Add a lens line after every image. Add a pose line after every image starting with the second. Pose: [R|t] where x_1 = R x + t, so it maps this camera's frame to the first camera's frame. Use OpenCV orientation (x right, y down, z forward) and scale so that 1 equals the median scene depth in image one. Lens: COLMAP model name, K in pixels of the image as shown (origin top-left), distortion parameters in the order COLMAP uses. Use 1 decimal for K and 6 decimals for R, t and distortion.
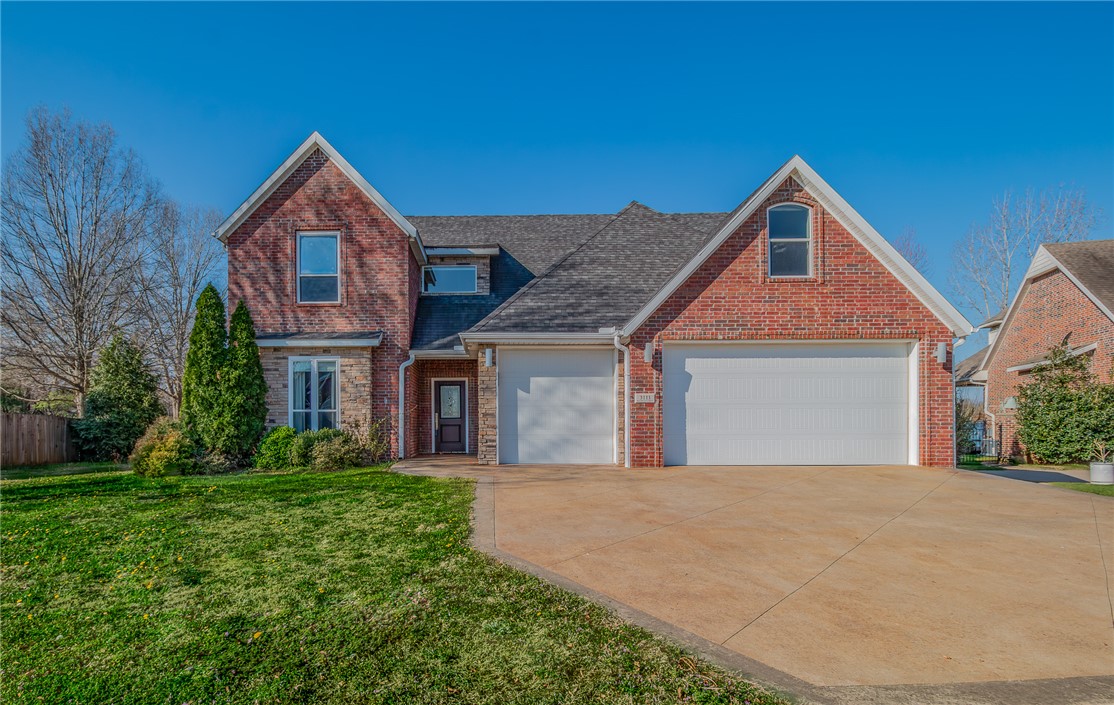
lens RADIAL K [[555.7, 0, 556.9], [0, 555.7, 439.1], [0, 0, 1]] dist [-0.017447, -0.000311]
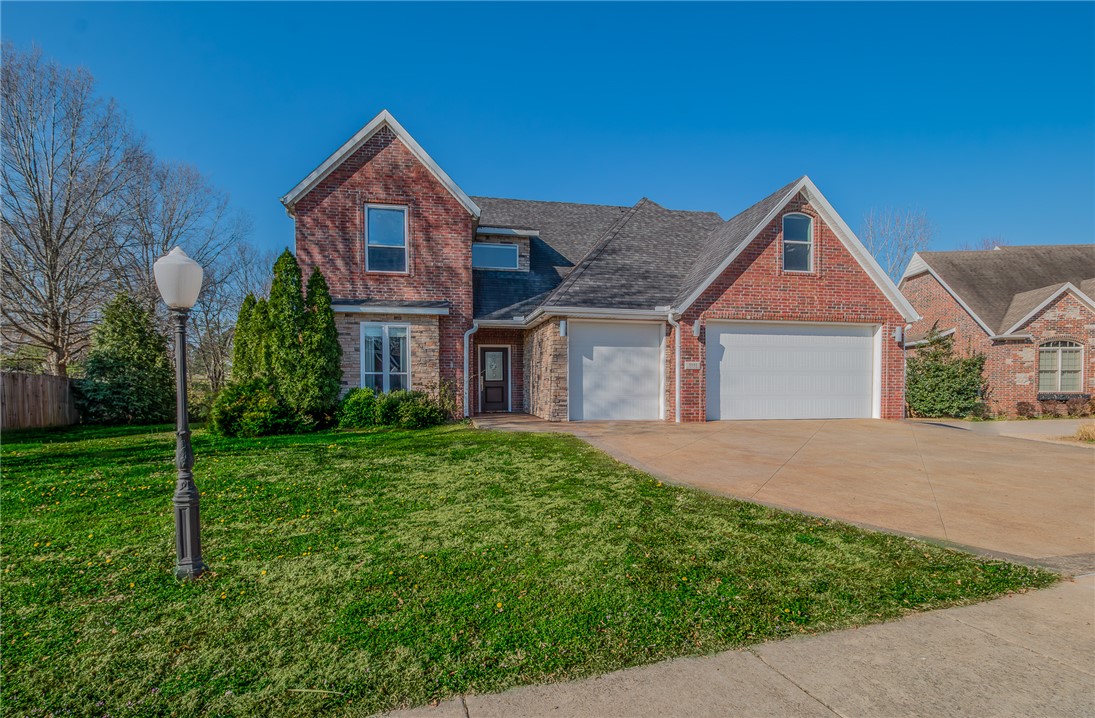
lens RADIAL K [[503.4, 0, 547.5], [0, 503.4, 412.5], [0, 0, 1]] dist [-0.015484, -0.000441]
pose [[0.980016, -0.006778, 0.198803, -0.325383], [0.001908, 0.999694, 0.024679, 0.001117], [-0.198909, -0.023806, 0.979729, -0.018607]]
